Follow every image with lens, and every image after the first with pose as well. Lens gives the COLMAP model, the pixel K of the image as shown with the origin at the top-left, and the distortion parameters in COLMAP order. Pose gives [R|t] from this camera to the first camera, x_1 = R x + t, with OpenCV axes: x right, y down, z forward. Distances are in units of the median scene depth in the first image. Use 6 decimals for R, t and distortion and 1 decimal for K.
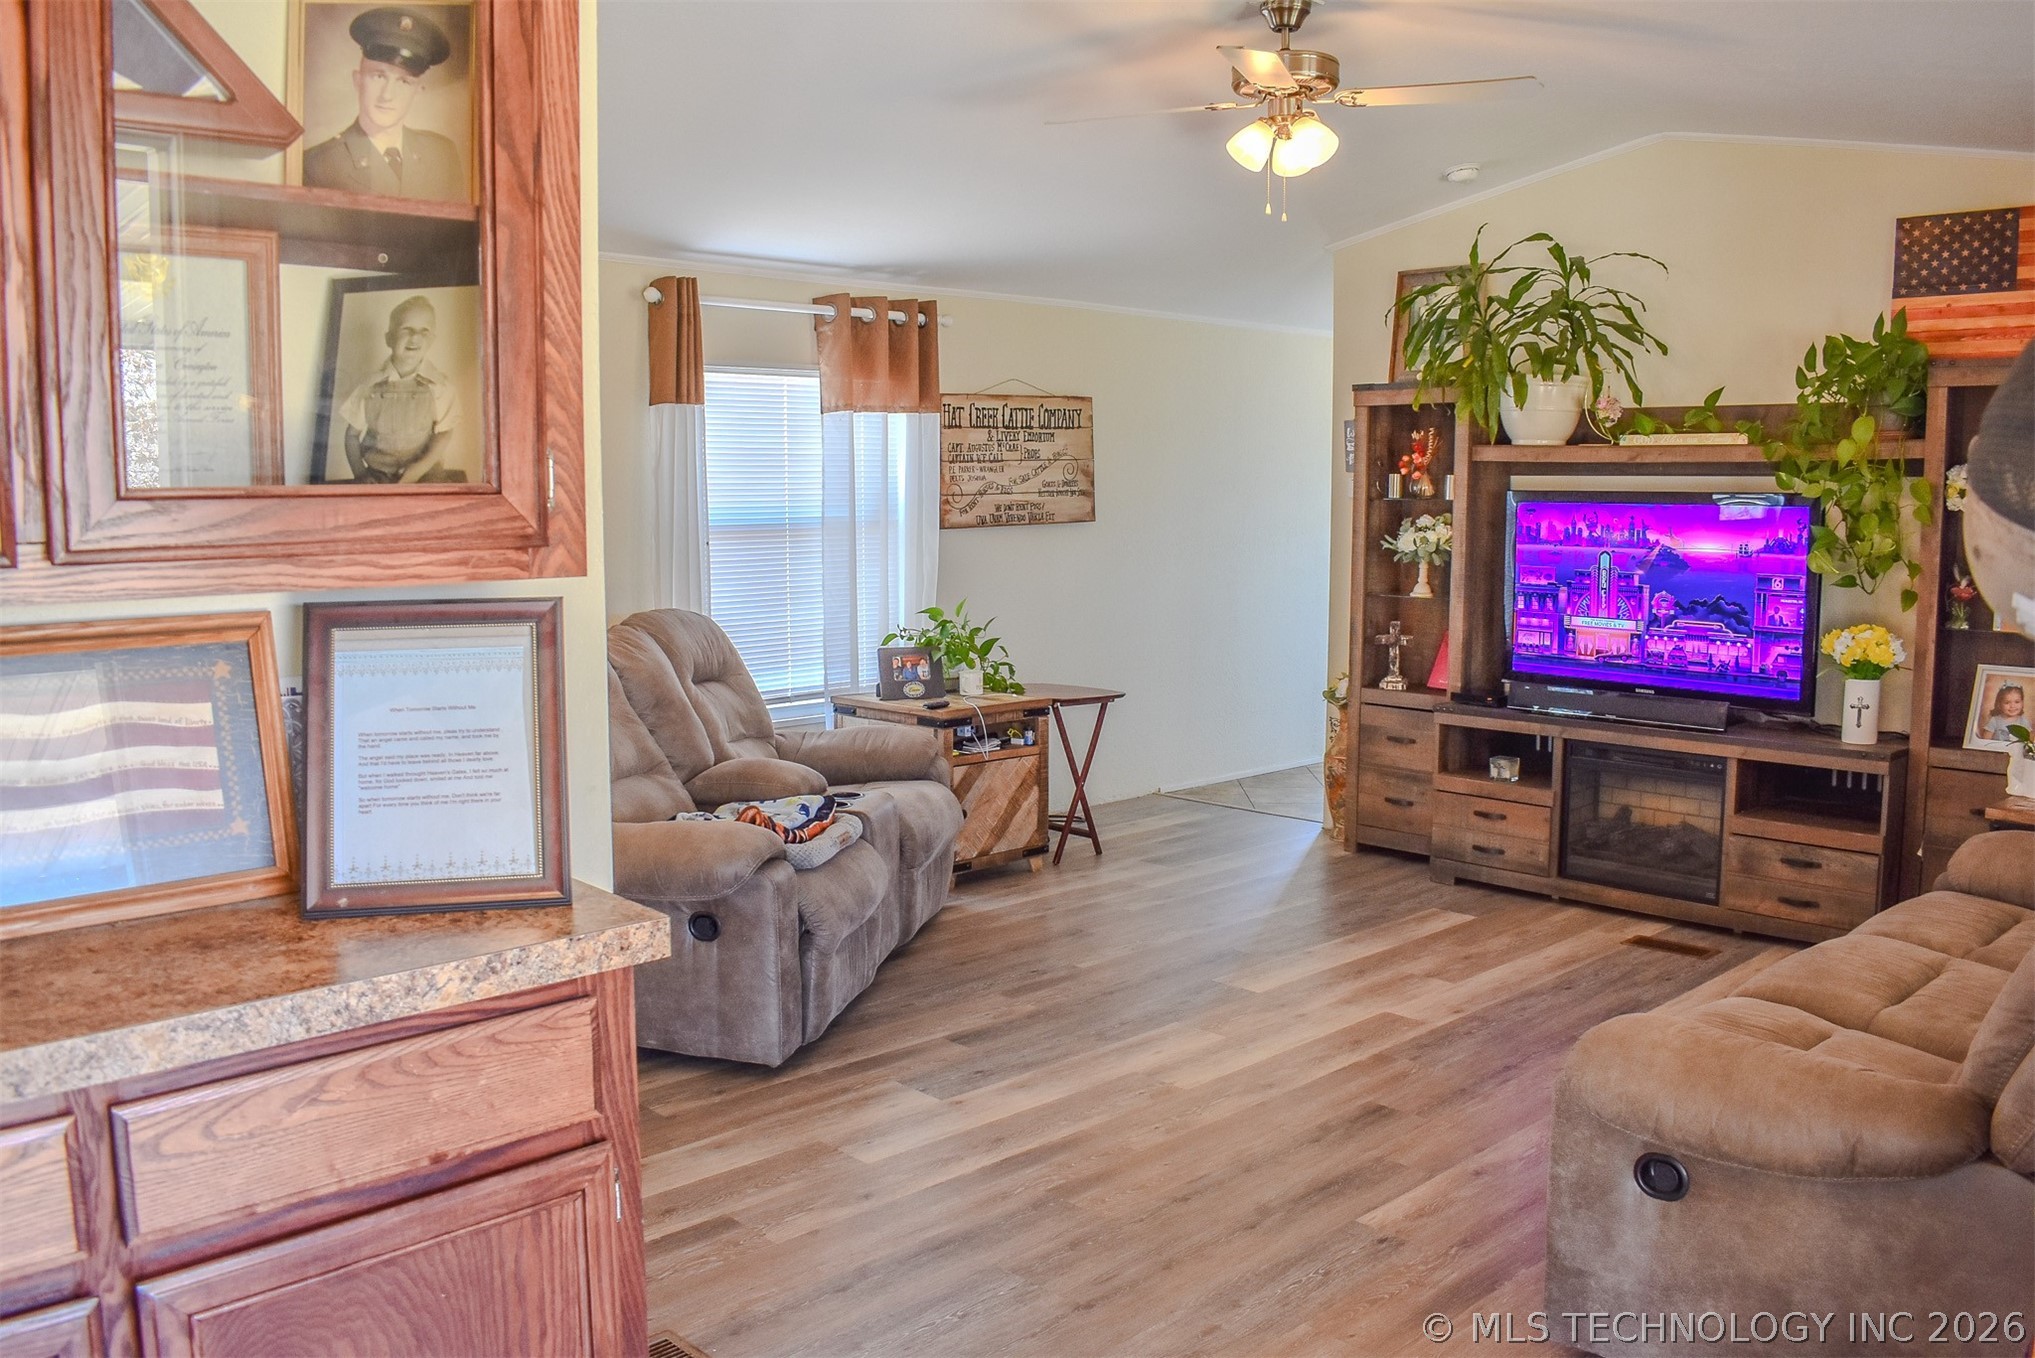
lens RADIAL K [[1638.5, 0, 1017.5], [0, 1638.5, 679.0], [0, 0, 1]] dist [-0.092974, 0.012654]
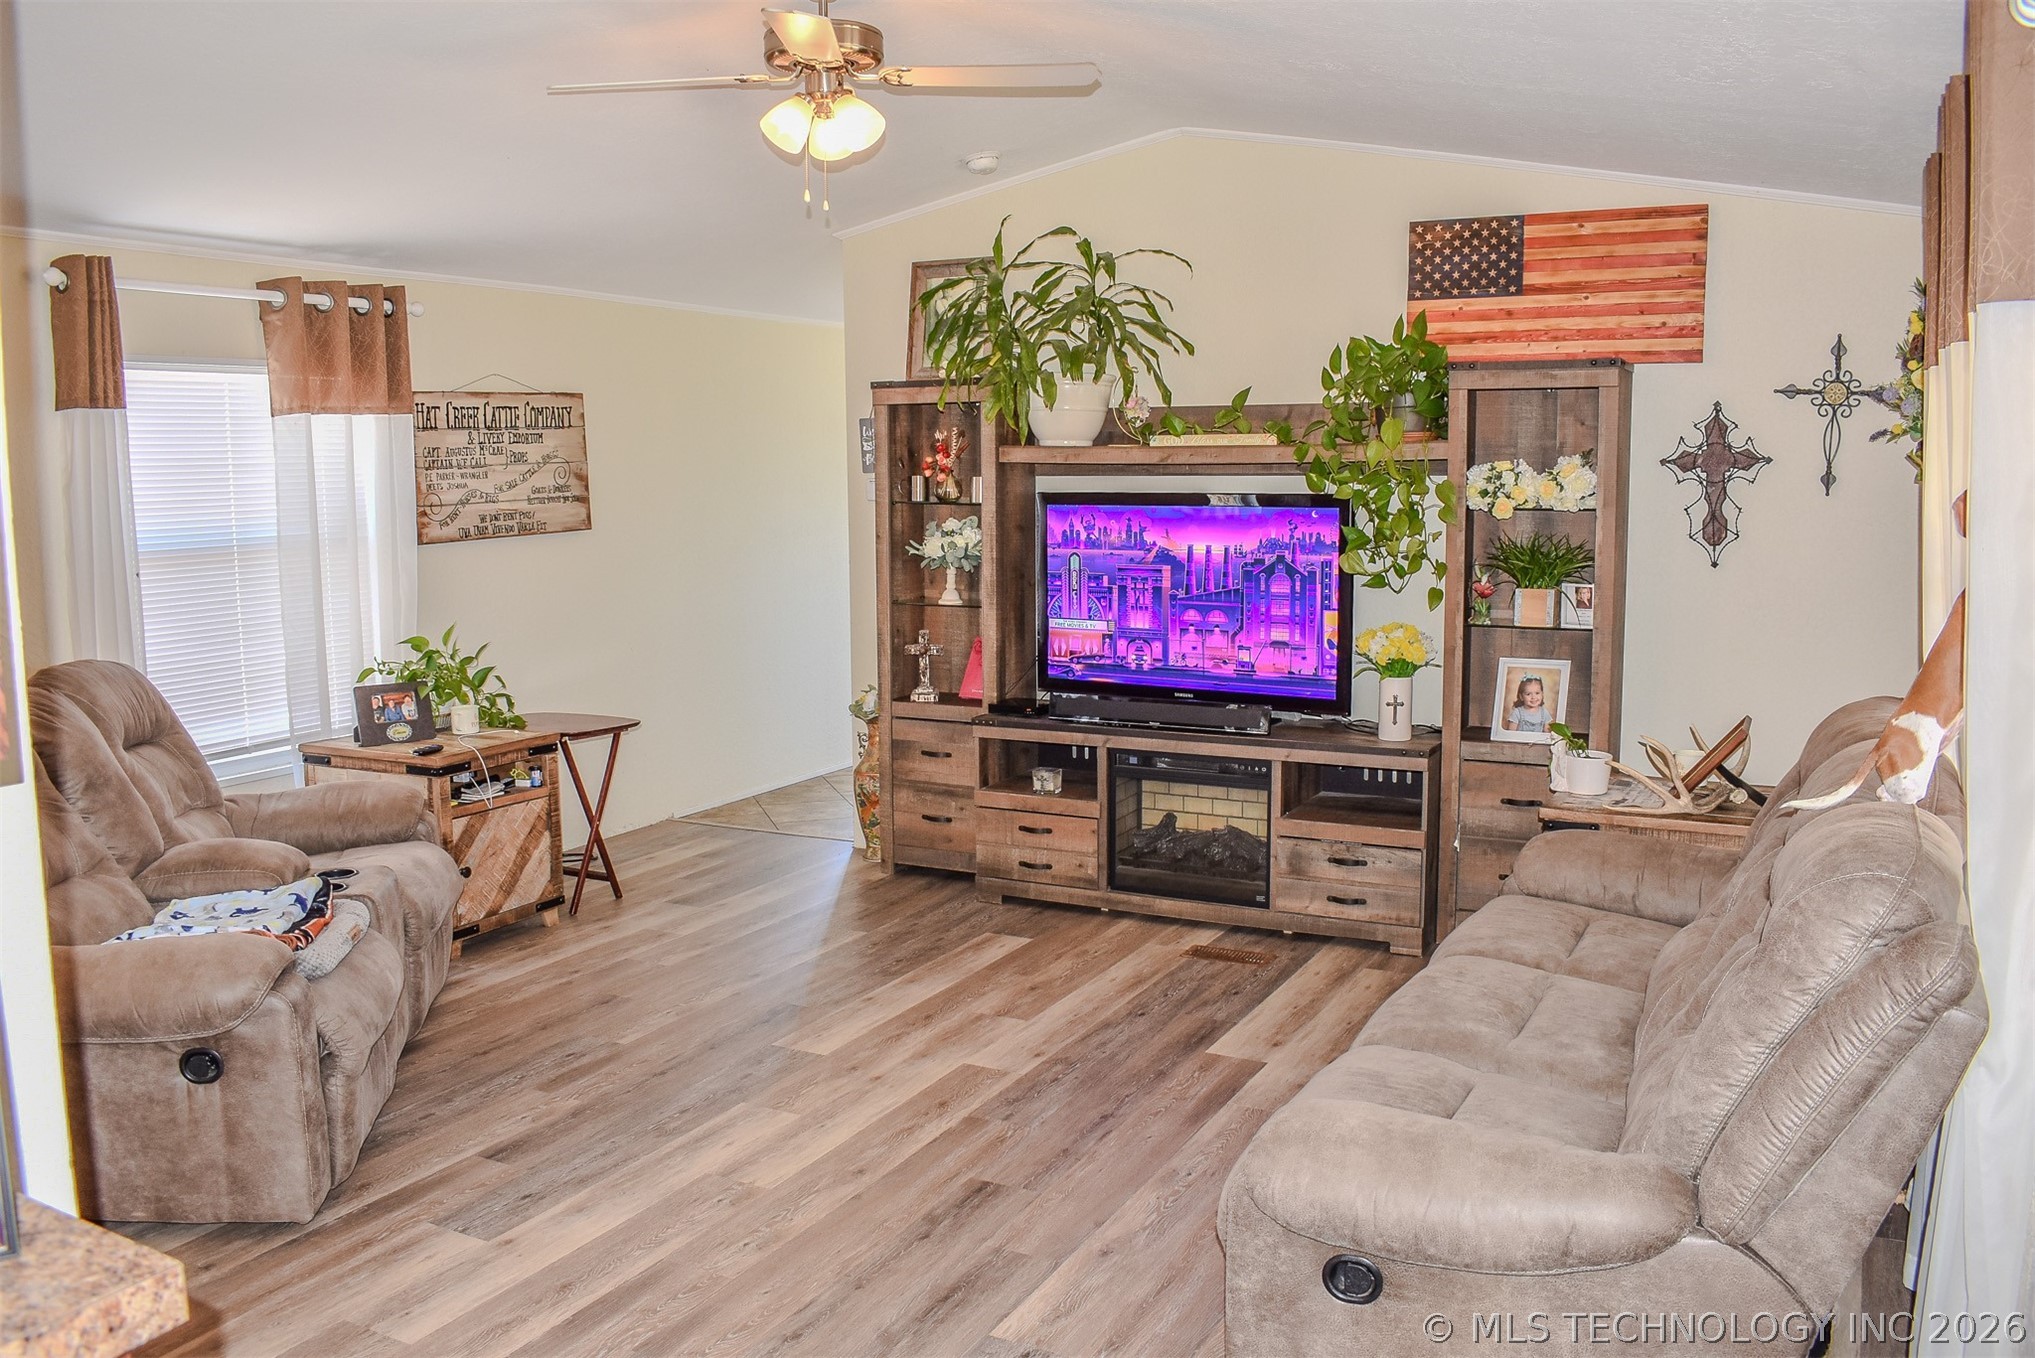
lens RADIAL K [[1638.5, 0, 1017.5], [0, 1638.5, 679.0], [0, 0, 1]] dist [-0.092974, 0.012654]
pose [[0.947161, -0.048162, 0.317121, -0.025604], [0.044188, 0.998829, 0.019716, -0.027267], [-0.317700, -0.004661, 0.948180, 0.085871]]
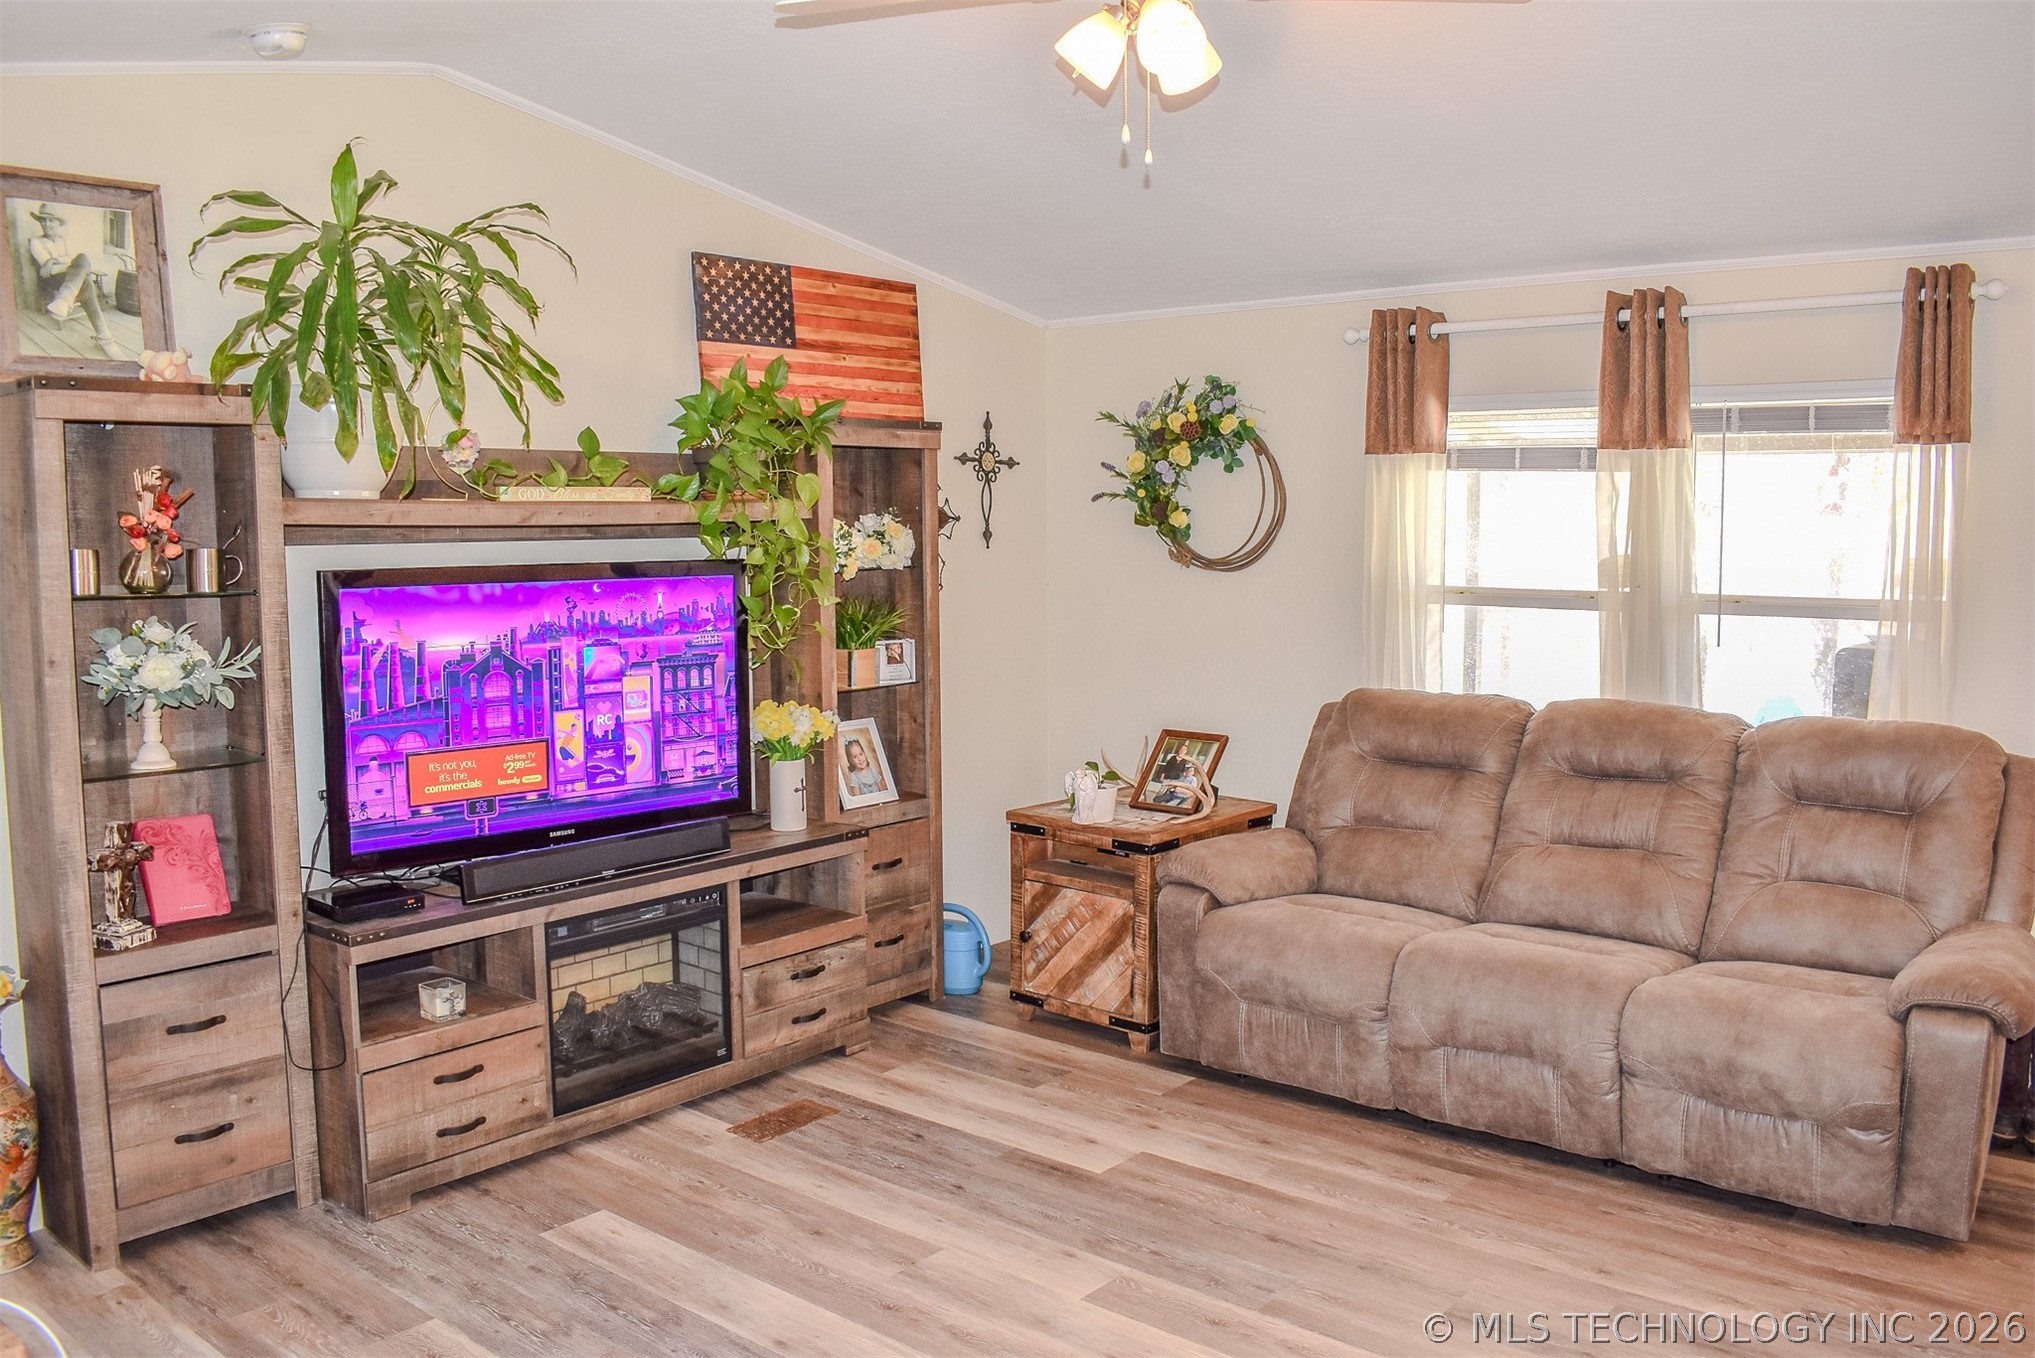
lens RADIAL K [[1623.8, 0, 1017.5], [0, 1623.8, 679.0], [0, 0, 1]] dist [-0.082711, 0.000155]
pose [[-0.110898, -0.096888, 0.989098, -0.367948], [0.120107, 0.986635, 0.110113, -0.121456], [-0.986547, 0.131009, -0.097779, 0.879367]]
